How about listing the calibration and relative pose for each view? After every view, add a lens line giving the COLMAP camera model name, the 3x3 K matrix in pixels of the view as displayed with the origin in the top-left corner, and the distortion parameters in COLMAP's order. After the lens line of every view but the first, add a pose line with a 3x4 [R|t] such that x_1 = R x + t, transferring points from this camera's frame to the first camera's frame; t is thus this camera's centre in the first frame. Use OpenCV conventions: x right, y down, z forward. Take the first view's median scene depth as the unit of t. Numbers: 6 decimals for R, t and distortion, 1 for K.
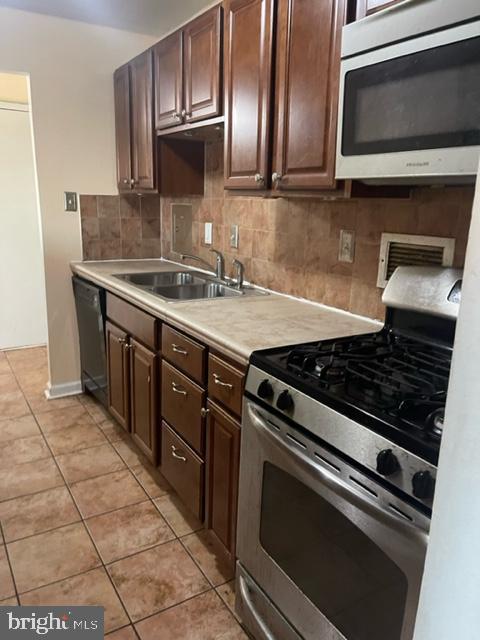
lens RADIAL K [[490.9, 0, 242.9], [0, 490.9, 320.3], [0, 0, 1]] dist [0.028343, -0.003817]
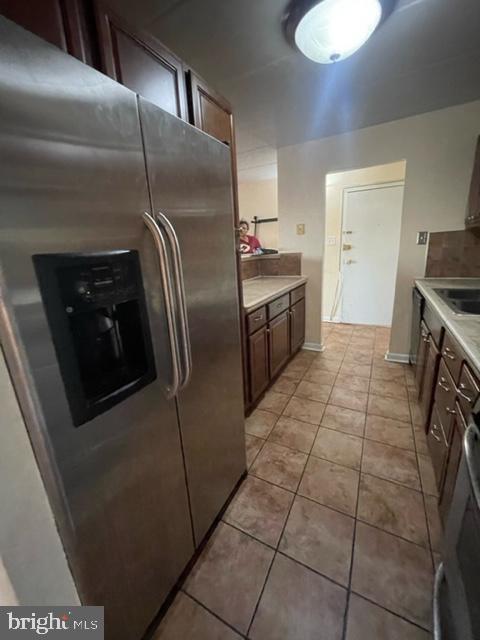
lens RADIAL K [[257.0, 0, 239.0], [0, 257.0, 316.0], [0, 0, 1]] dist [0.001852, -0.000302]
pose [[0.483144, 0.166009, -0.859659, 0.112176], [-0.131223, 0.984499, 0.116367, -0.028573], [0.865651, 0.056585, 0.497439, 0.164240]]
